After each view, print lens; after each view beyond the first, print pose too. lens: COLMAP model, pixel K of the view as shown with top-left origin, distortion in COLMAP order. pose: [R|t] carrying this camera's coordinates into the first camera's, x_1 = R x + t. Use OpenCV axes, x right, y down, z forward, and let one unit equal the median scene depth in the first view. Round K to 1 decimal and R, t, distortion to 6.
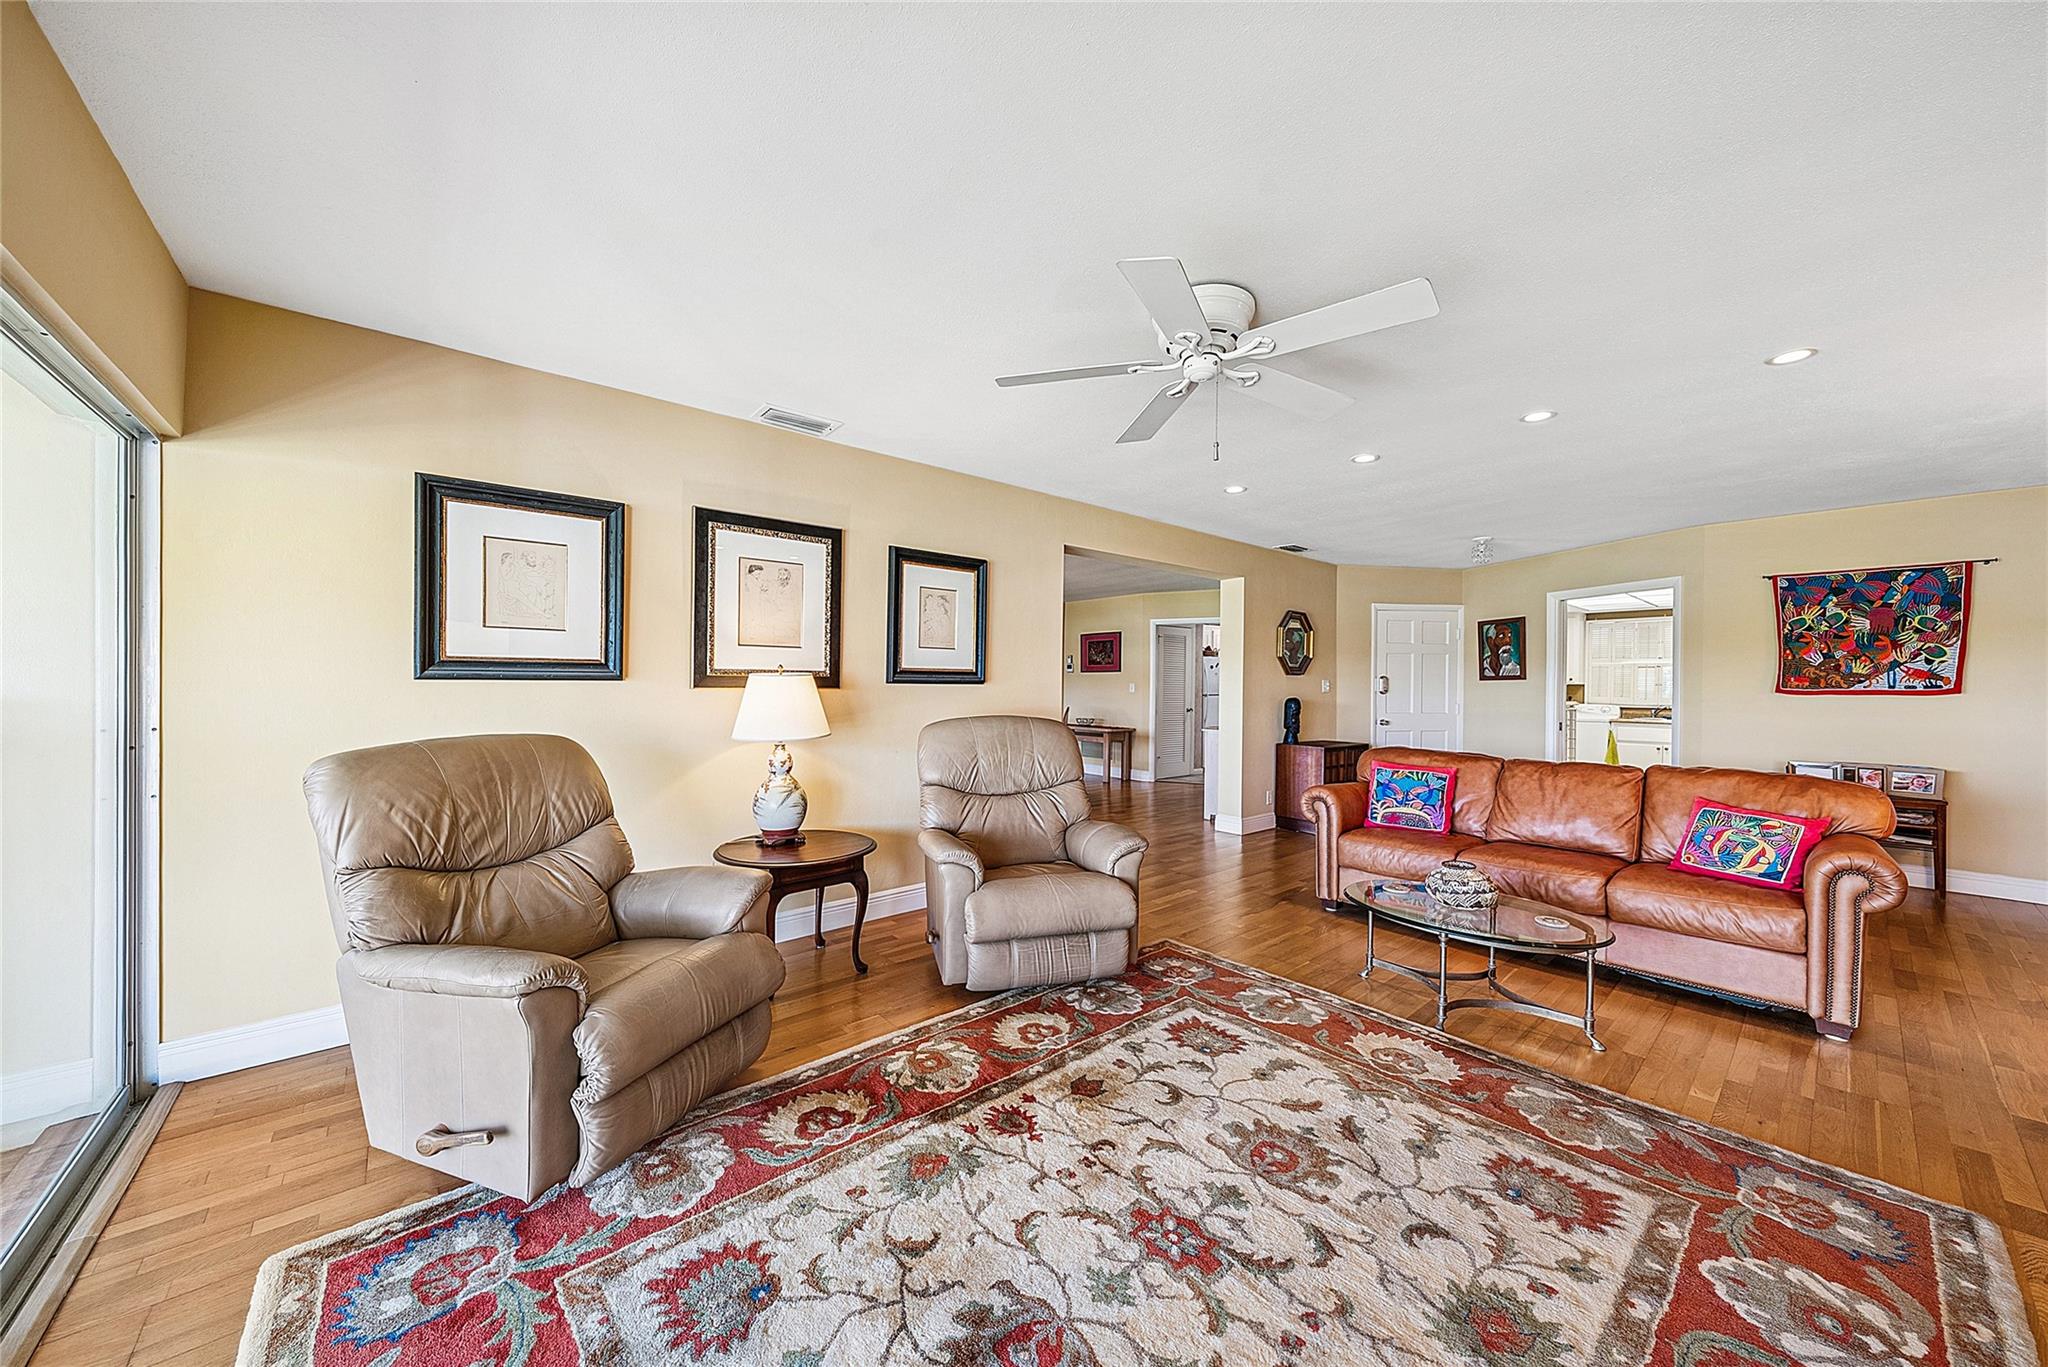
lens RADIAL K [[719.0, 0, 1024.0], [0, 719.0, 683.5], [0, 0, 1]] dist [-0.001861, -0.000251]
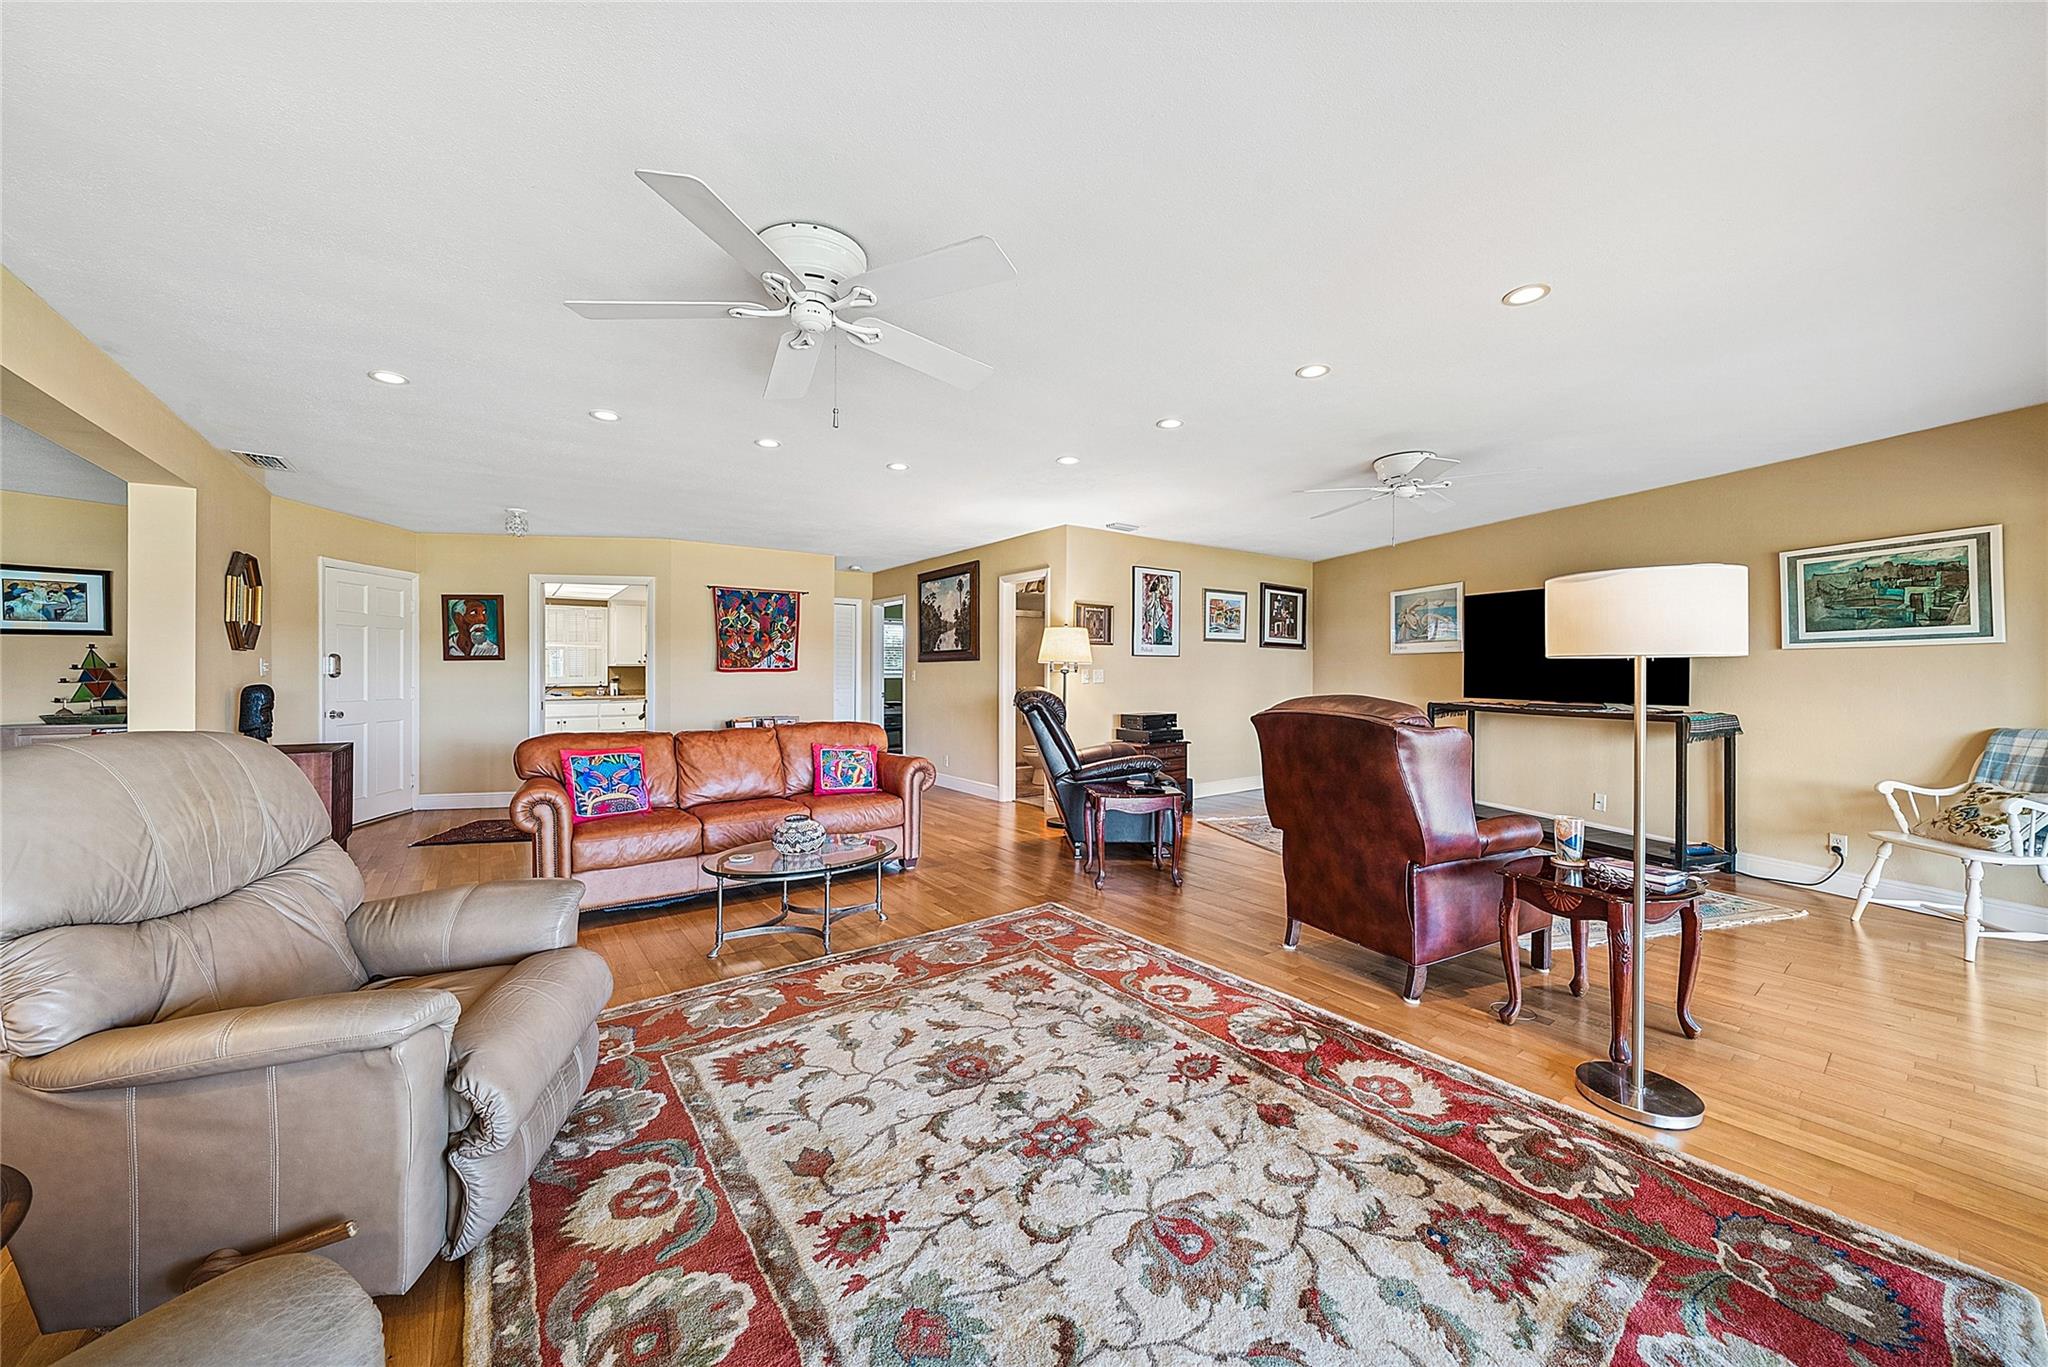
lens RADIAL K [[731.0, 0, 1014.5], [0, 731.0, 669.7], [0, 0, 1]] dist [-0.003500, -0.000168]
pose [[0.073973, -0.005002, 0.997248, -0.566011], [-0.001074, 0.999986, 0.005095, 0.004636], [-0.997260, -0.001448, 0.073967, 0.572437]]
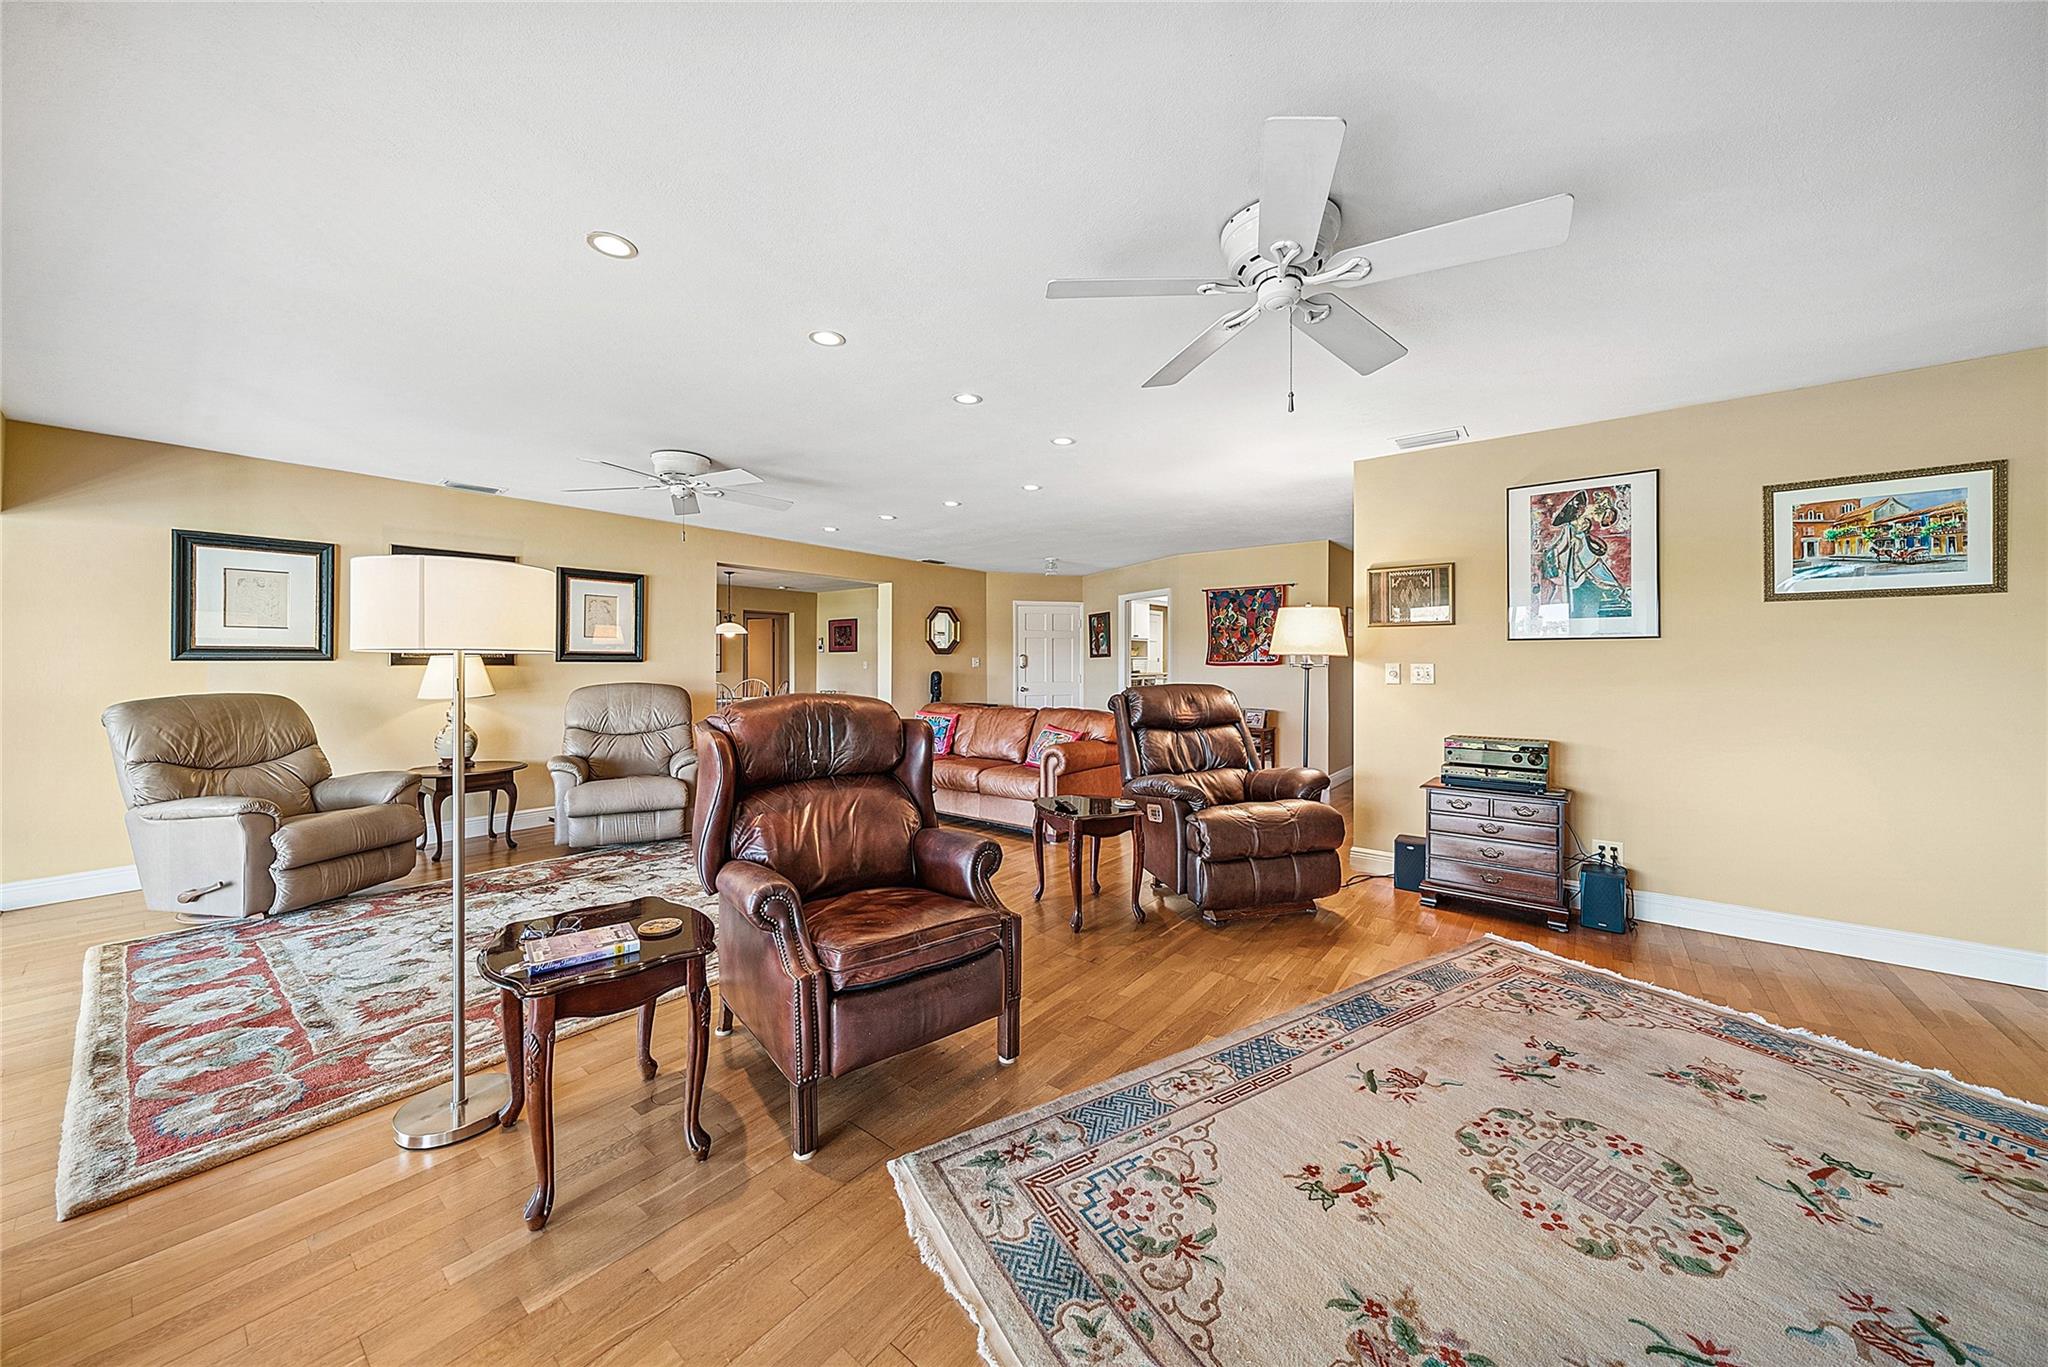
lens RADIAL K [[712.6, 0, 1017.7], [0, 712.6, 657.6], [0, 0, 1]] dist [-0.003369, -0.000169]
pose [[0.983376, -0.005015, 0.181514, 0.644973], [0.006119, 0.999966, -0.005521, 0.006799], [-0.181480, 0.006539, 0.983373, -0.805216]]
